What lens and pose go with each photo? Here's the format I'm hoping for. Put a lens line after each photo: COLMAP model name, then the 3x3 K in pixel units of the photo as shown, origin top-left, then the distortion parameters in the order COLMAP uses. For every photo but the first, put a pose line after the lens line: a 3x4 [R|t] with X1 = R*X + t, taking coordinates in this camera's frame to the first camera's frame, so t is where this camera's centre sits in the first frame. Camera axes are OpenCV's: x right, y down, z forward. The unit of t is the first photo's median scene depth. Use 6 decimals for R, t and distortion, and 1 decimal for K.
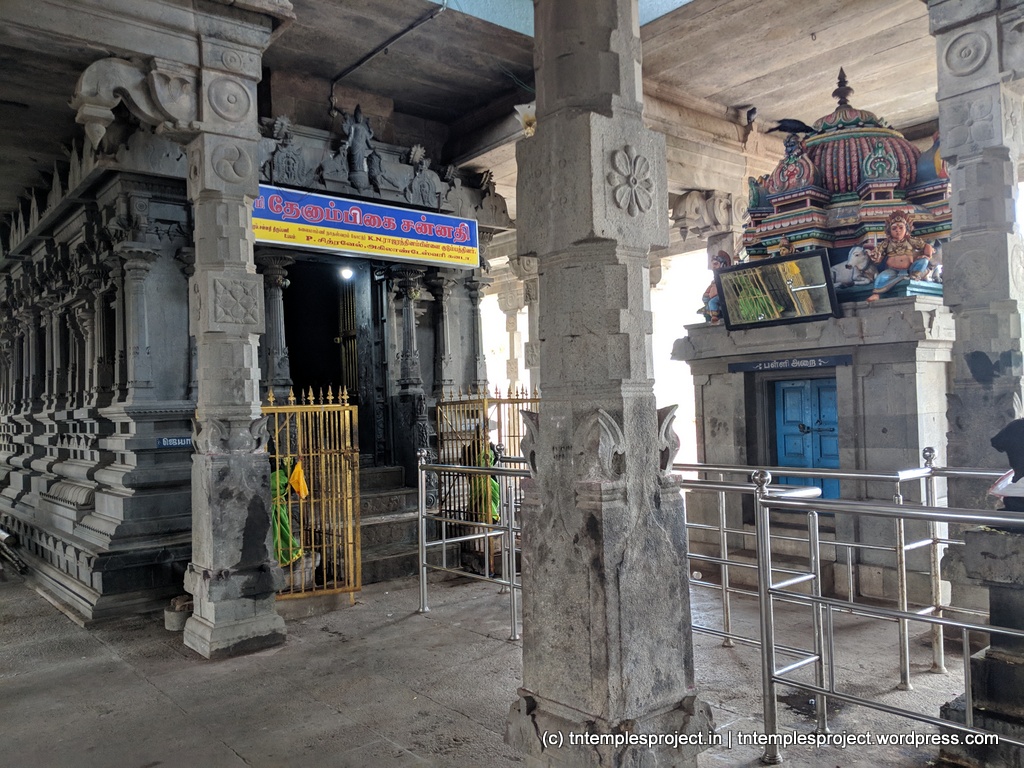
lens RADIAL K [[838.7, 0, 513.6], [0, 838.7, 386.4], [0, 0, 1]] dist [0.057626, -0.098041]
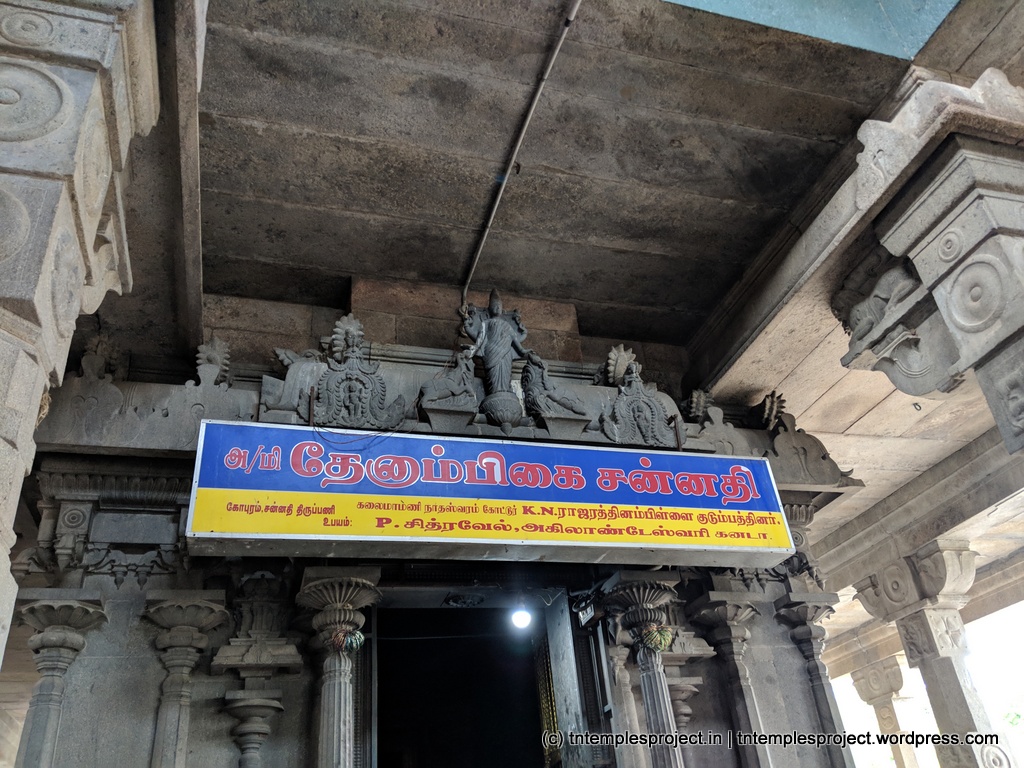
lens RADIAL K [[838.7, 0, 514.7], [0, 838.7, 386.1], [0, 0, 1]] dist [0.057626, -0.098041]
pose [[0.925333, -0.241954, -0.291920, -0.028545], [0.073974, 0.870331, -0.486880, -0.015479], [0.371870, 0.428931, 0.823244, 0.579805]]
